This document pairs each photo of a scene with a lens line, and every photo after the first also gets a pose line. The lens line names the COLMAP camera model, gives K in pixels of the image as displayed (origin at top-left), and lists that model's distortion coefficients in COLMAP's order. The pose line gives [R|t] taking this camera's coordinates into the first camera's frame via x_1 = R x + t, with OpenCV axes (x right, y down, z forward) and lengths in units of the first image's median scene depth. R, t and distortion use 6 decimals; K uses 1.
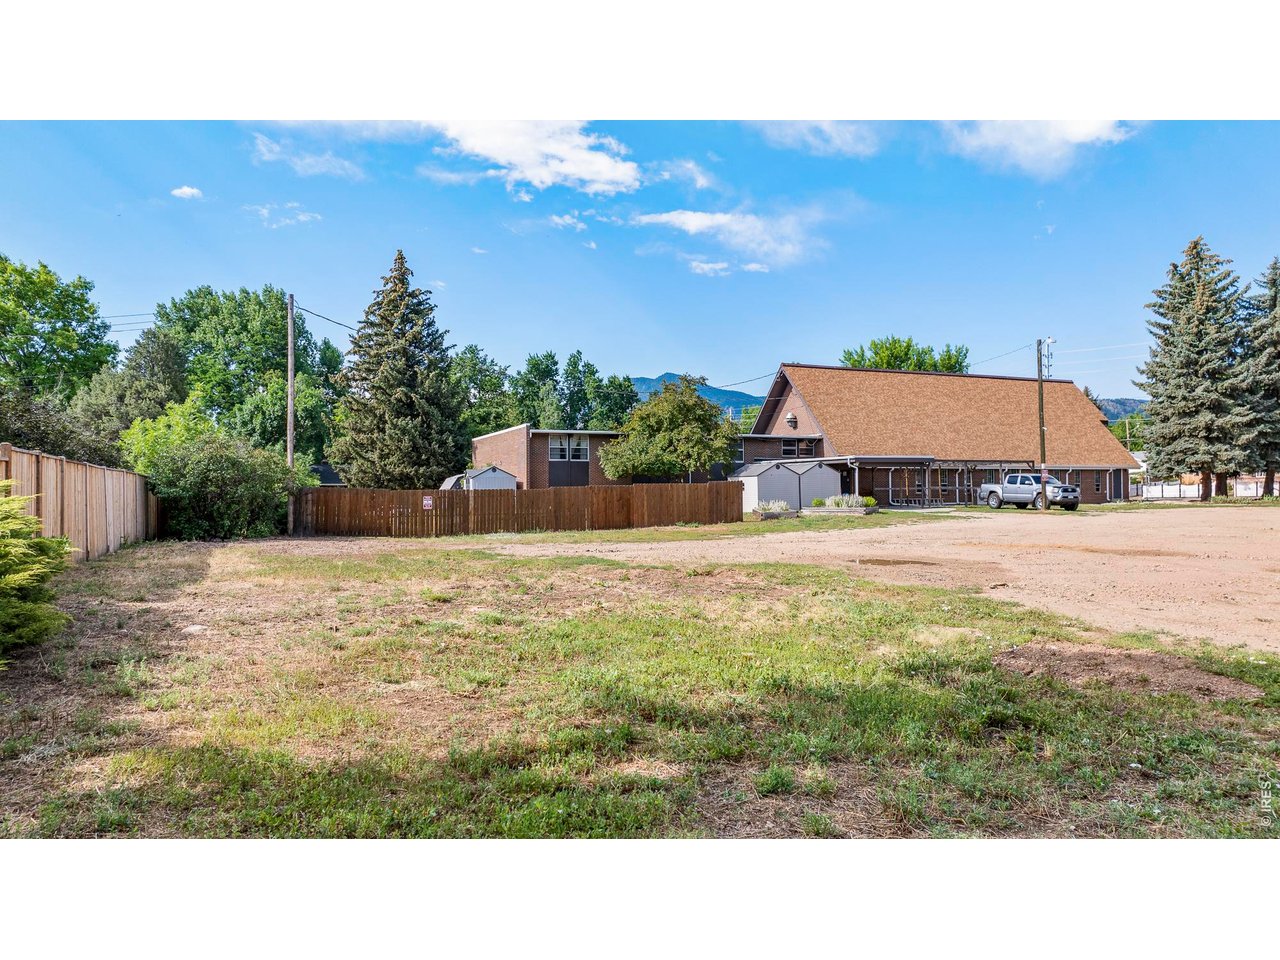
lens RADIAL K [[903.8, 0, 642.6], [0, 903.8, 472.4], [0, 0, 1]] dist [-0.020086, 0.003851]
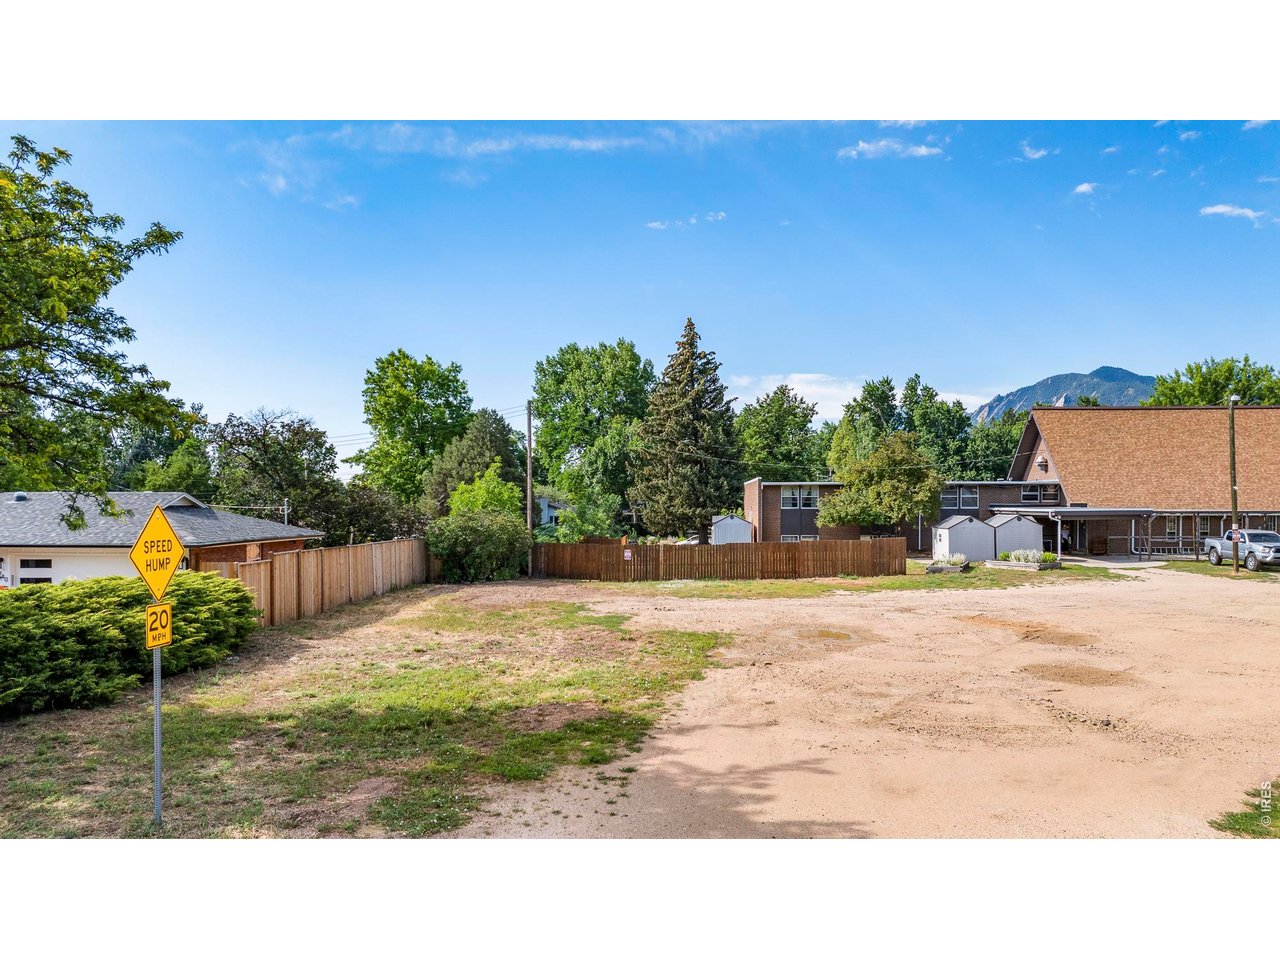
lens RADIAL K [[916.0, 0, 643.2], [0, 916.0, 510.3], [0, 0, 1]] dist [0.001114, -0.048038]
pose [[0.904426, 0.006491, -0.426581, 0.196427], [0.007207, 0.999509, 0.030488, -0.040230], [0.426569, -0.030648, 0.903936, -0.101161]]
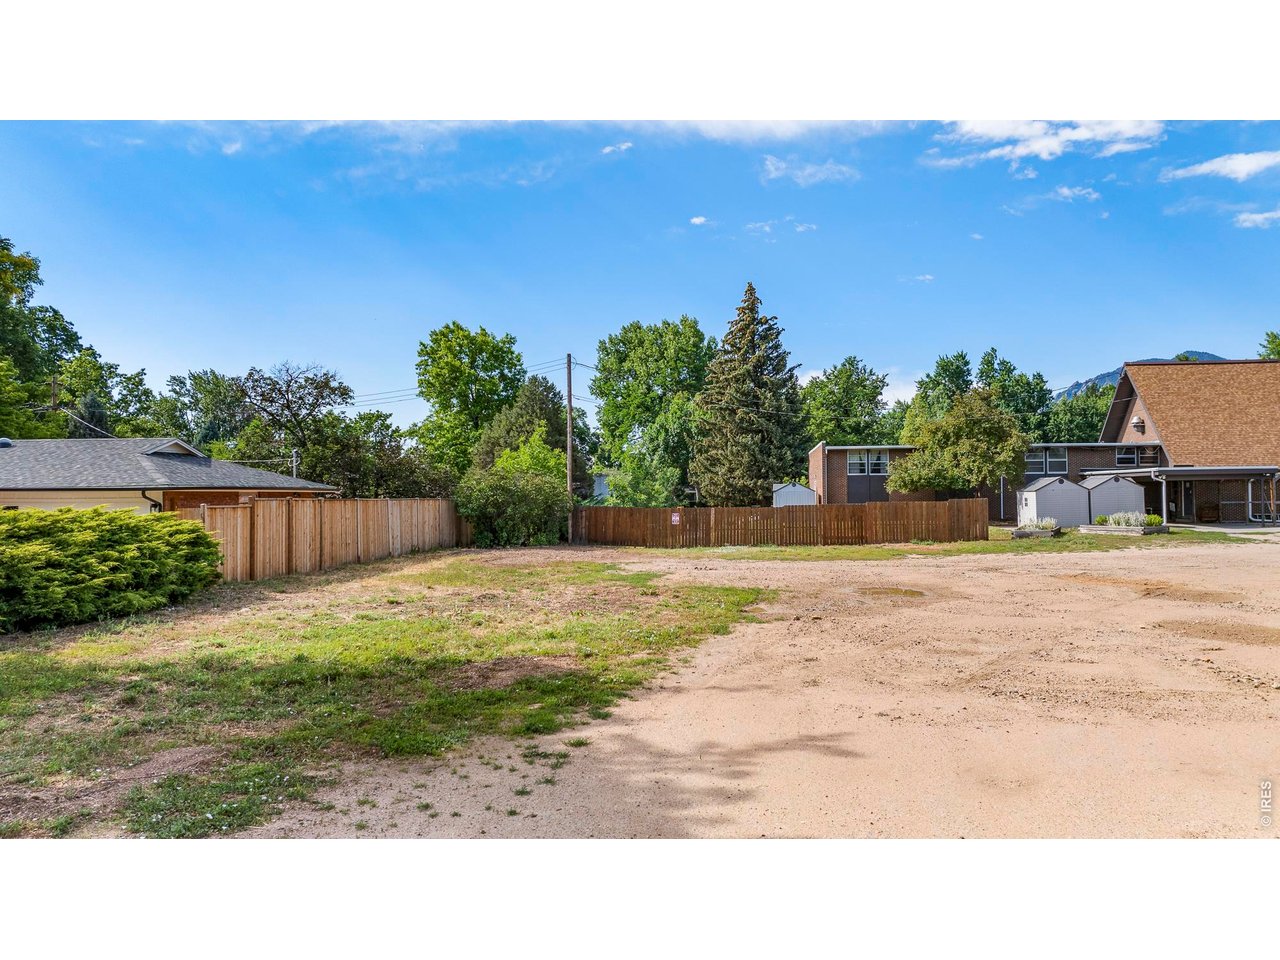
lens RADIAL K [[903.8, 0, 642.6], [0, 903.8, 472.4], [0, 0, 1]] dist [-0.020086, 0.003851]
pose [[0.866987, -0.012243, -0.498180, 0.180975], [0.013118, 0.999912, -0.001743, -0.014864], [0.498157, -0.005024, 0.867072, -0.027559]]
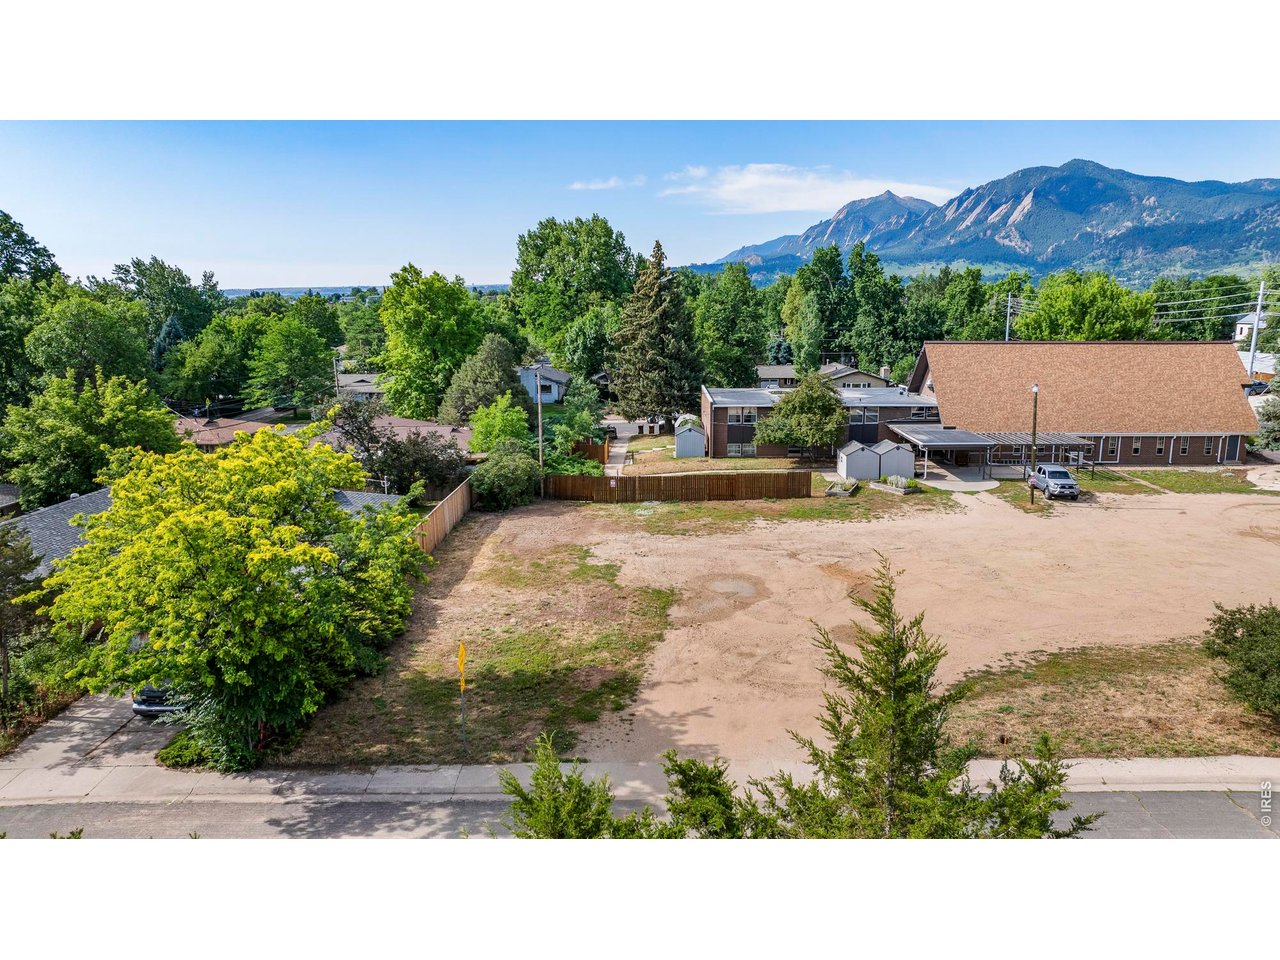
lens RADIAL K [[903.8, 0, 642.6], [0, 903.8, 472.4], [0, 0, 1]] dist [-0.020086, 0.003851]
pose [[0.918650, 0.076796, -0.387536, 0.293822], [0.007971, 0.977123, 0.212525, -0.212340], [0.394992, -0.198325, 0.897022, -0.335929]]
